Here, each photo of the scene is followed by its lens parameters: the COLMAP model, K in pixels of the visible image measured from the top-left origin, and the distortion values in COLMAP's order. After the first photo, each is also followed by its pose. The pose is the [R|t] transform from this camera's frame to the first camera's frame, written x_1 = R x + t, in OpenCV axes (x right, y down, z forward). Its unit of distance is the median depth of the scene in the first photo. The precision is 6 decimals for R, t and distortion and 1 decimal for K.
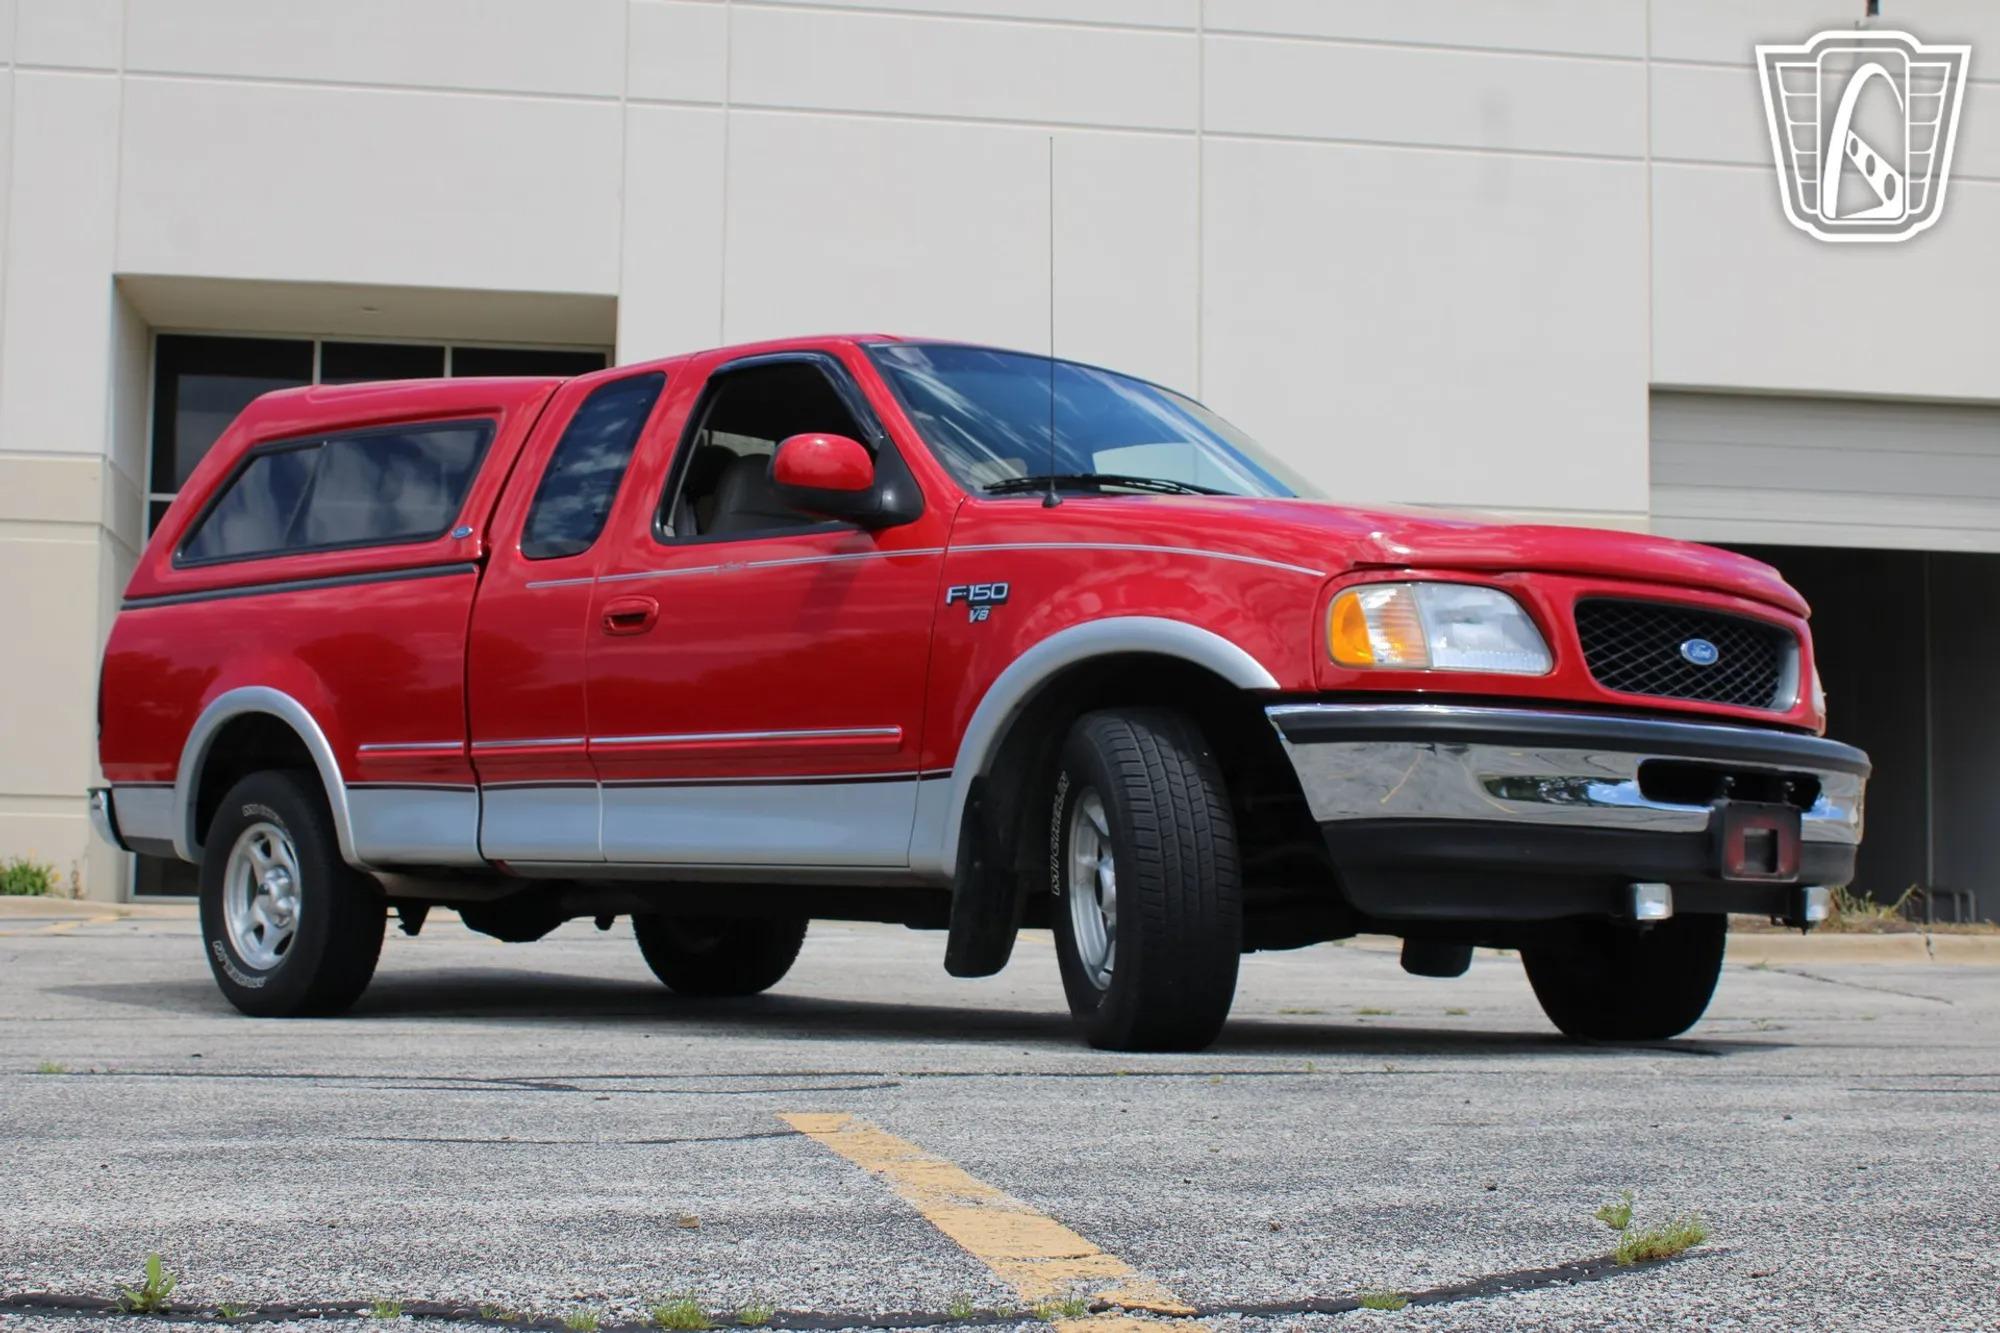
lens RADIAL K [[2818.1, 0, 1000.0], [0, 2818.1, 666.5], [0, 0, 1]] dist [-0.038502, -0.077559]
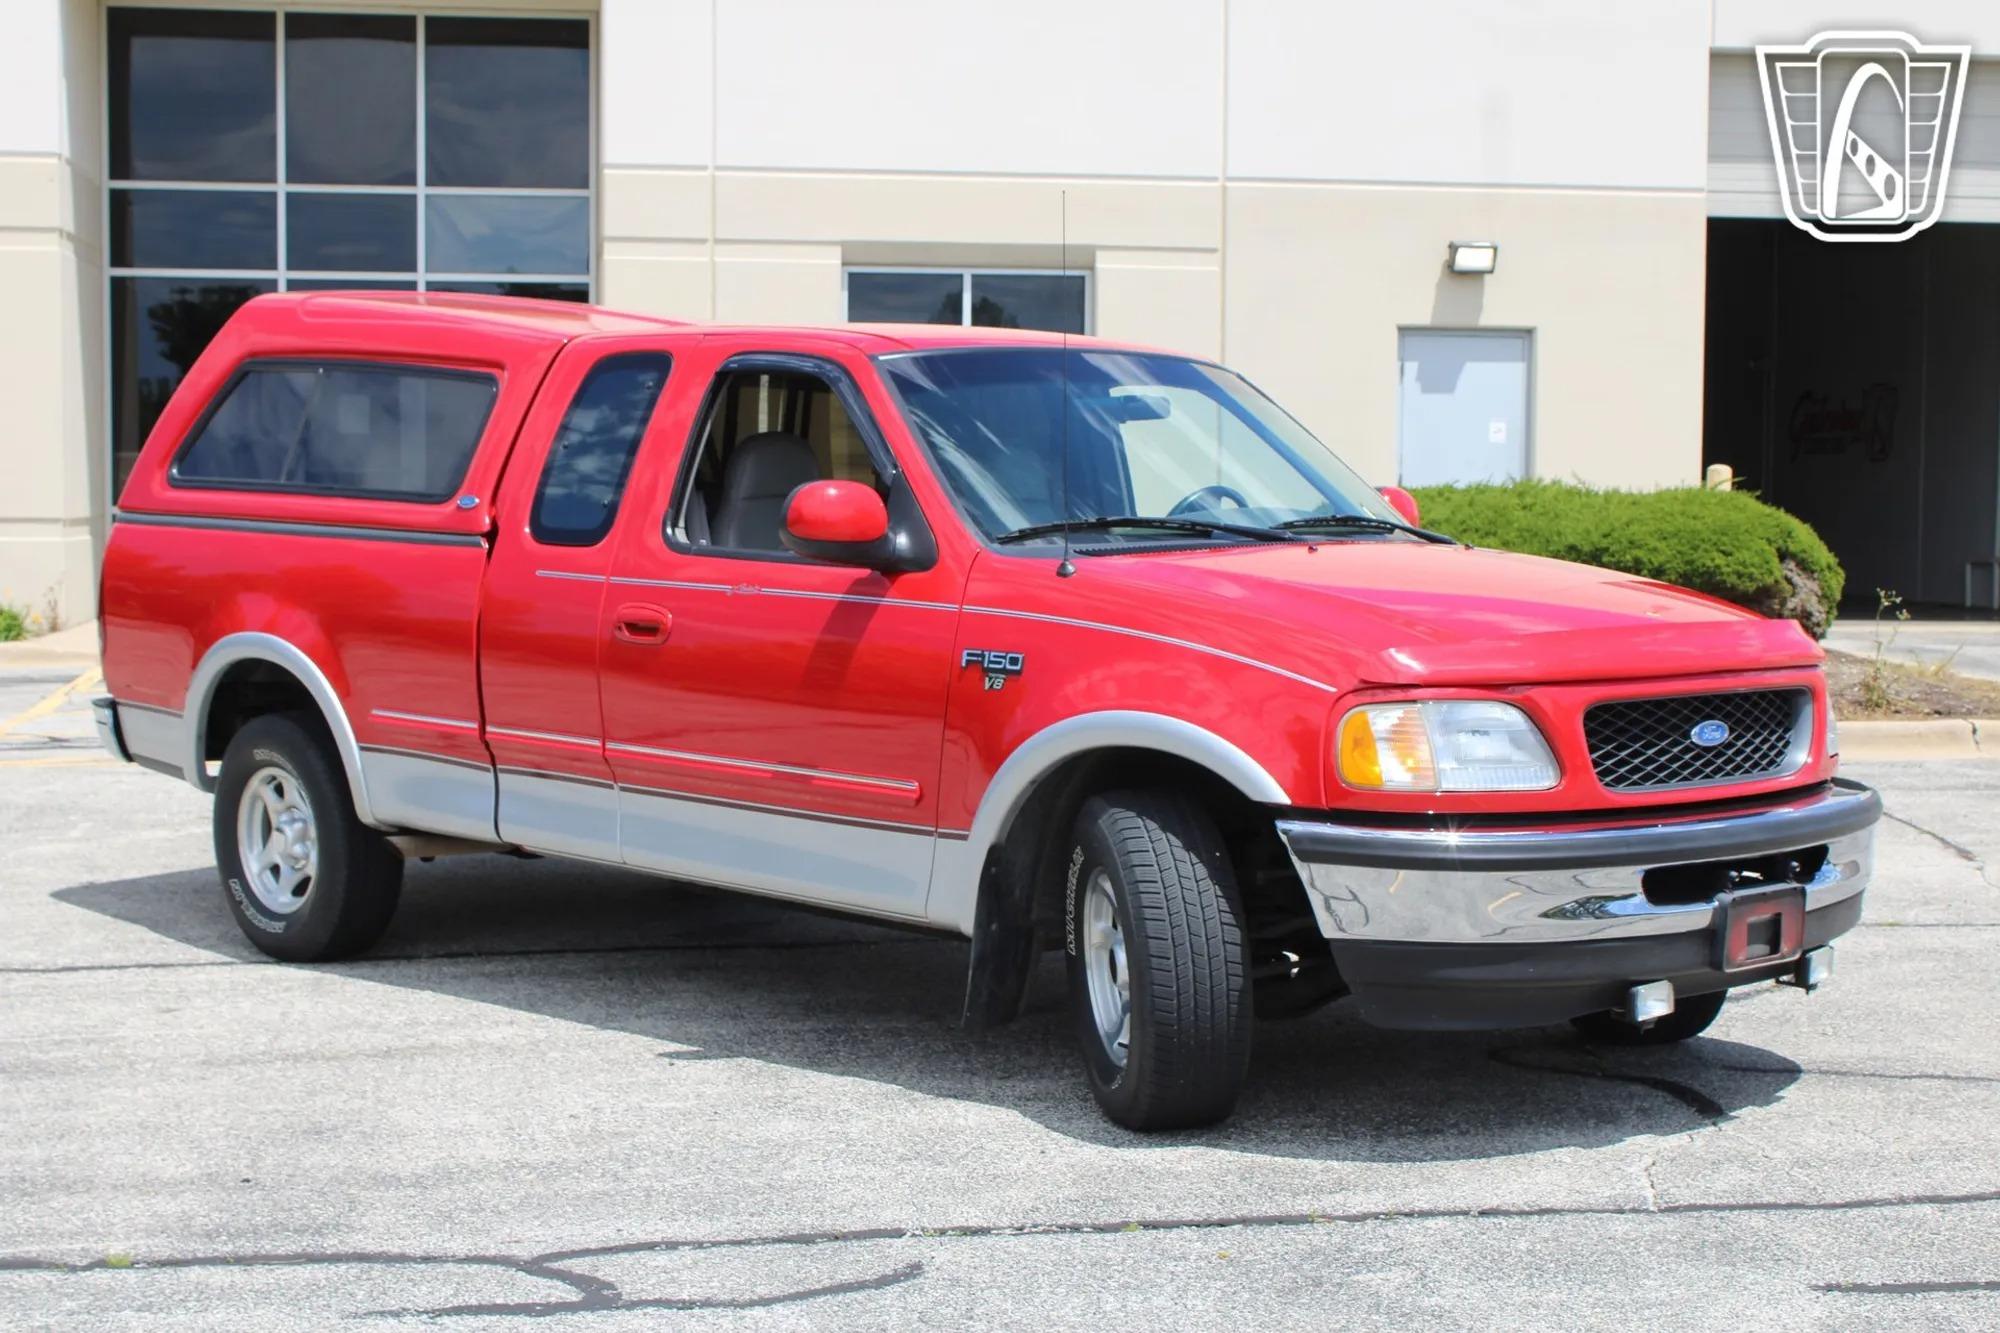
lens RADIAL K [[3011.2, 0, 1000.0], [0, 3011.2, 666.5], [0, 0, 1]] dist [-0.026806, 0.070113]
pose [[0.999959, -0.006294, -0.006458, 0.001661], [0.007196, 0.988544, 0.150761, -0.186670], [0.005436, -0.150801, 0.988549, -0.060752]]
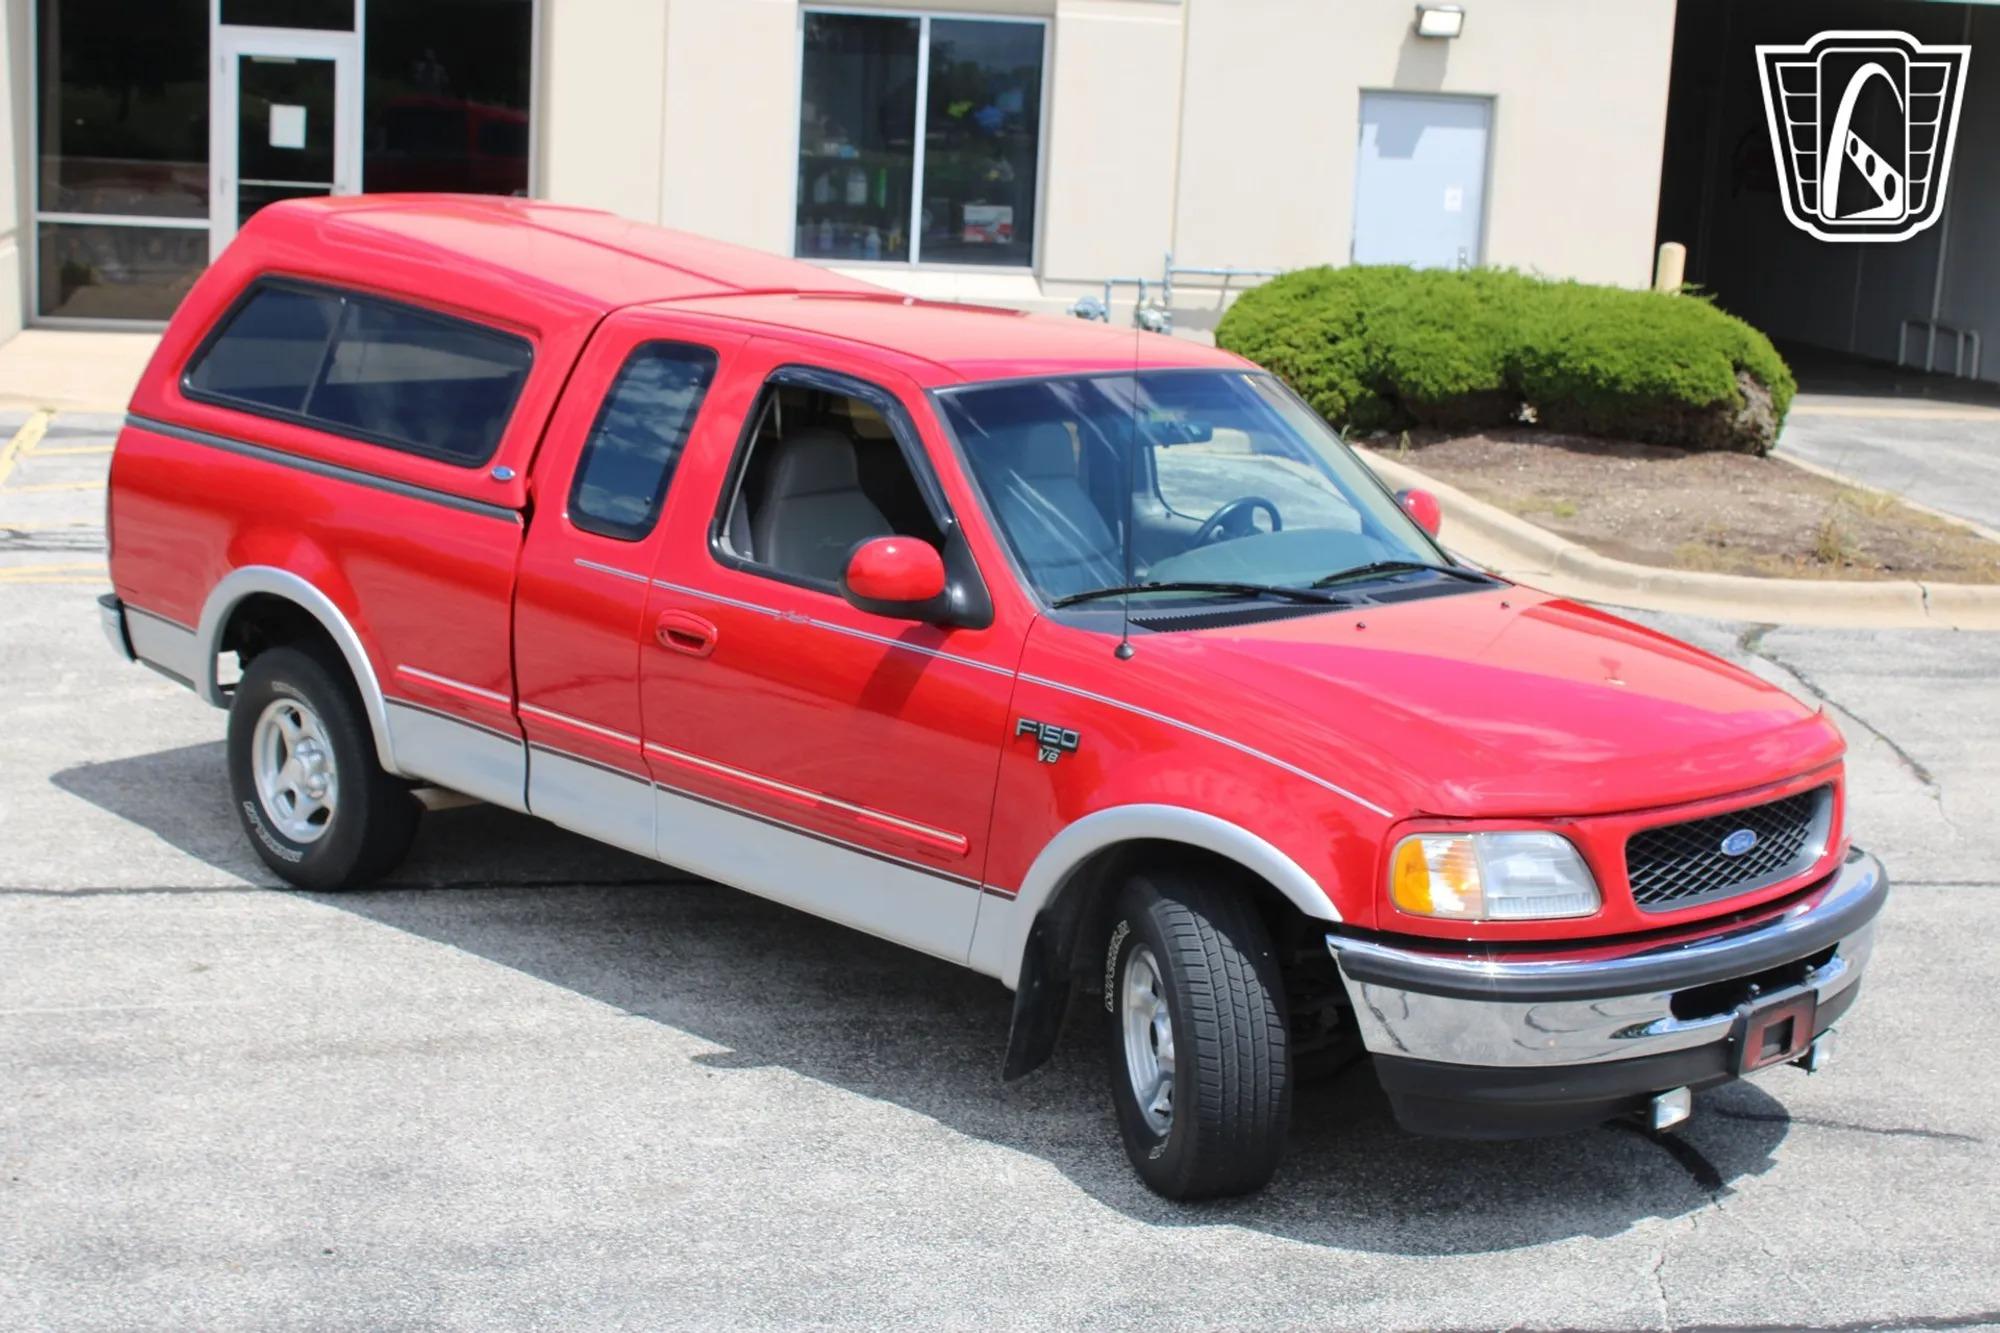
lens RADIAL K [[3046.9, 0, 1000.0], [0, 3046.9, 666.5], [0, 0, 1]] dist [-0.030484, 0.093707]
pose [[0.998977, 0.031151, 0.032769, -0.062762], [-0.038961, 0.960839, 0.274356, -0.355984], [-0.022940, -0.275352, 0.961070, -0.061883]]
